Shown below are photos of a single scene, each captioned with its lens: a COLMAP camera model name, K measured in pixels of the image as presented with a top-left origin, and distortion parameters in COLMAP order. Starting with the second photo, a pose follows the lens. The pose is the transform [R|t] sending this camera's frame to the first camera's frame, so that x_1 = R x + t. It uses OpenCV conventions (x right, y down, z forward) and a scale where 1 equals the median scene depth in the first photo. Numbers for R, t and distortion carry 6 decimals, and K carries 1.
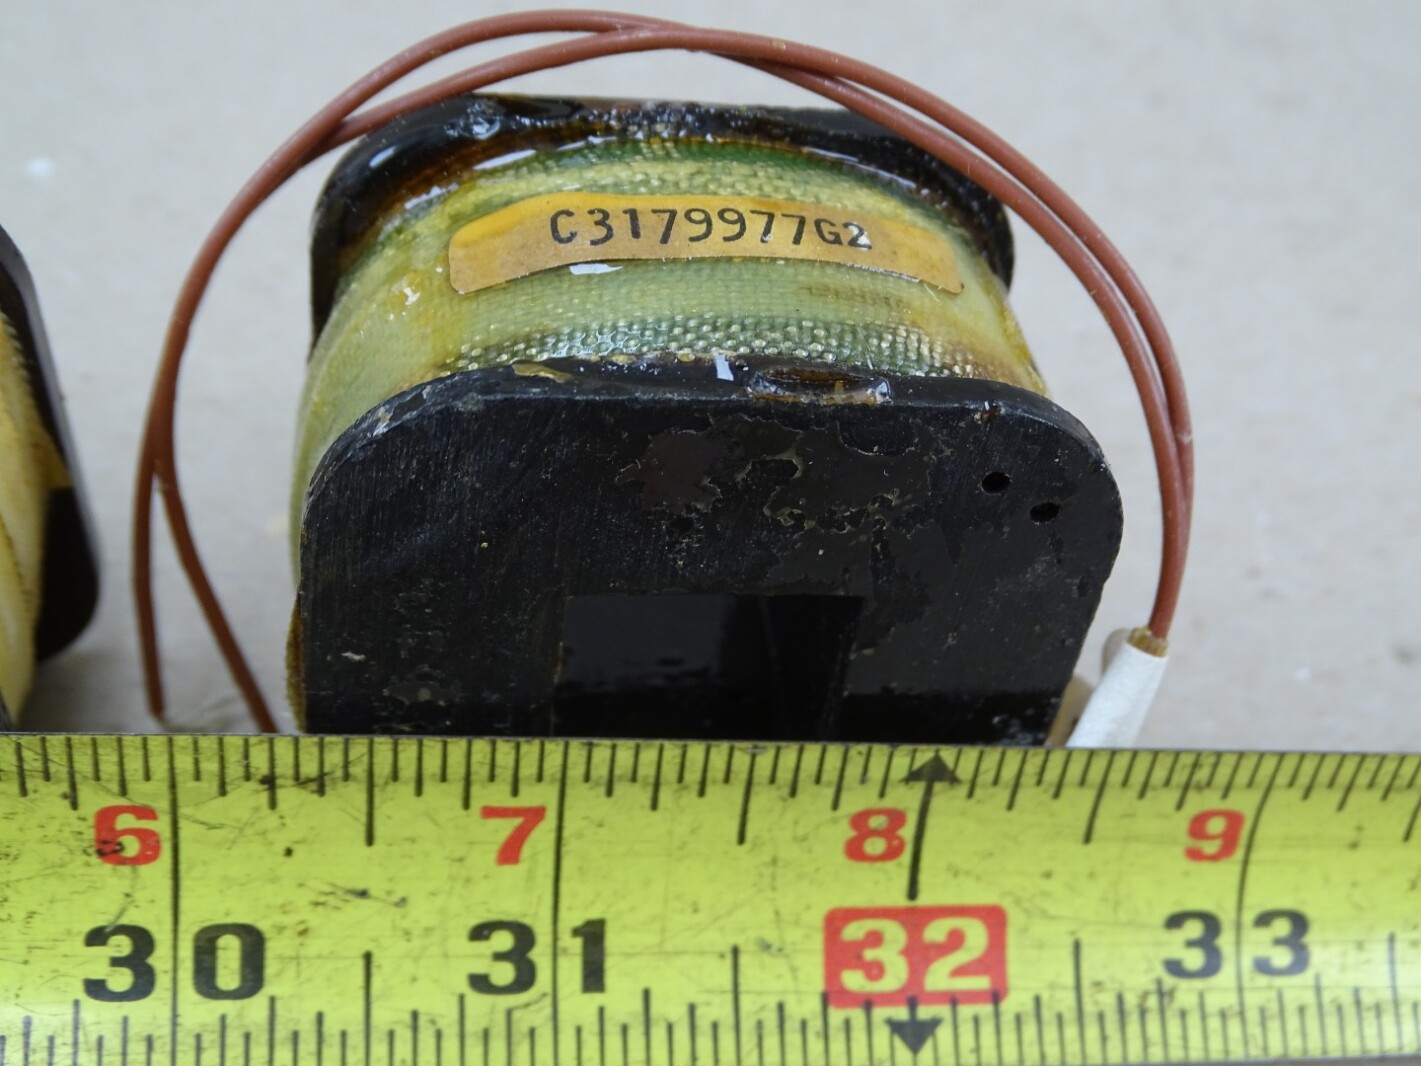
lens RADIAL K [[2075.7, 0, 710.5], [0, 2075.7, 533.0], [0, 0, 1]] dist [-0.039762, -0.057839]
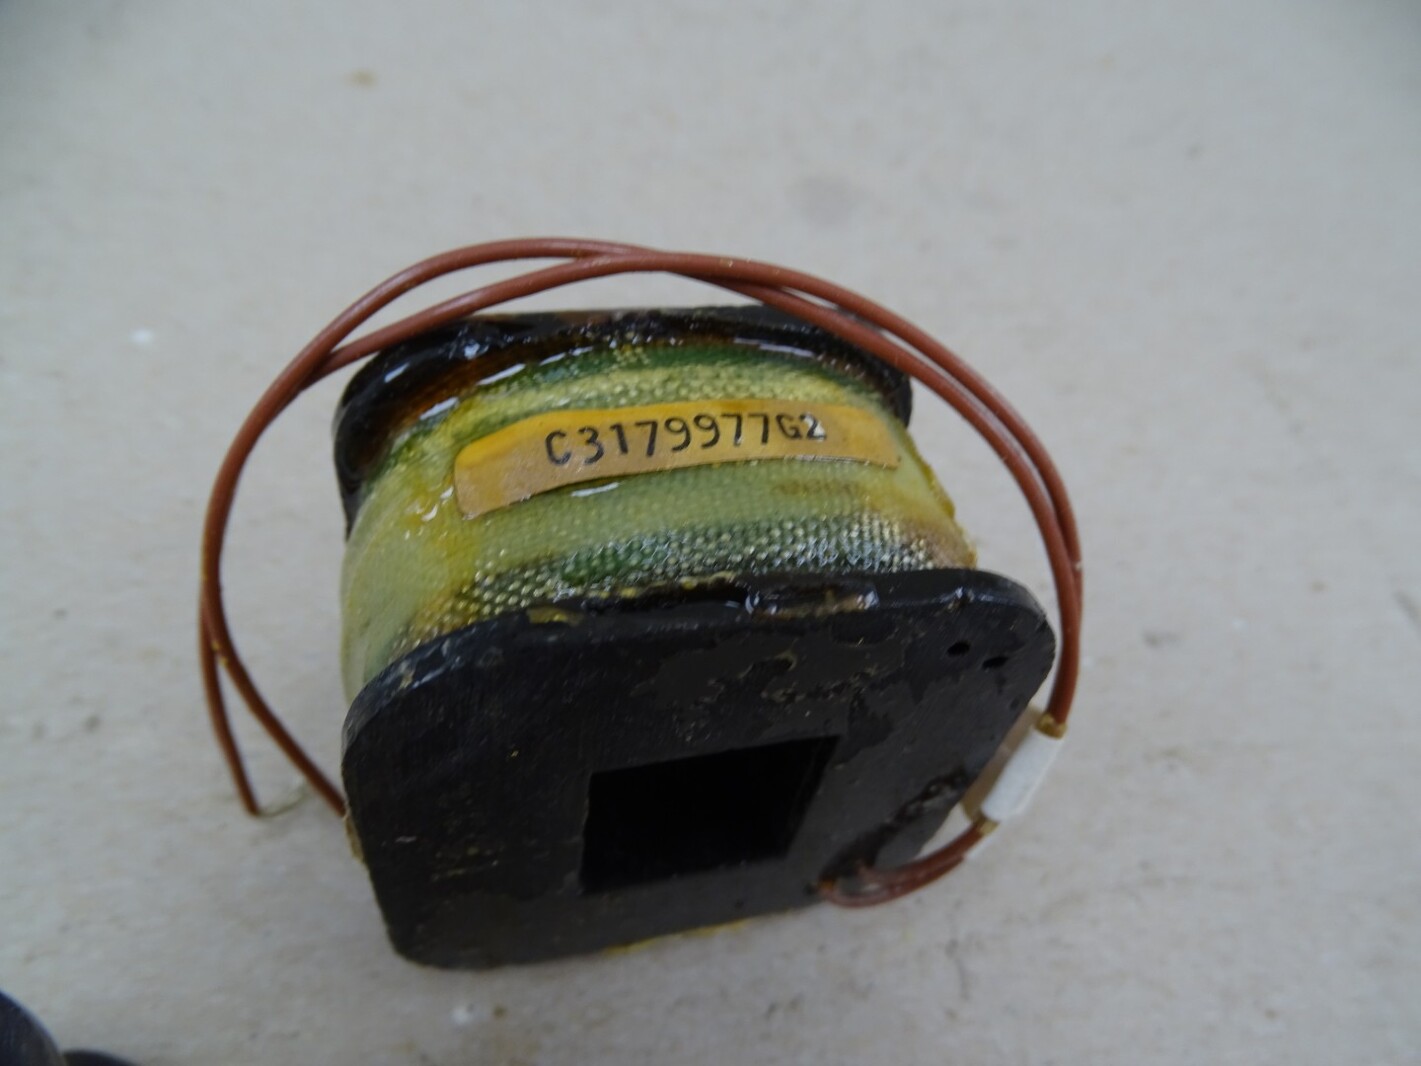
lens RADIAL K [[1031.8, 0, 710.5], [0, 1031.8, 533.0], [0, 0, 1]] dist [0.008259, -0.033787]
pose [[0.992367, -0.084809, 0.089524, -0.042992], [0.074398, 0.990710, 0.113833, -0.157857], [-0.098347, -0.106303, 0.989458, 0.439881]]
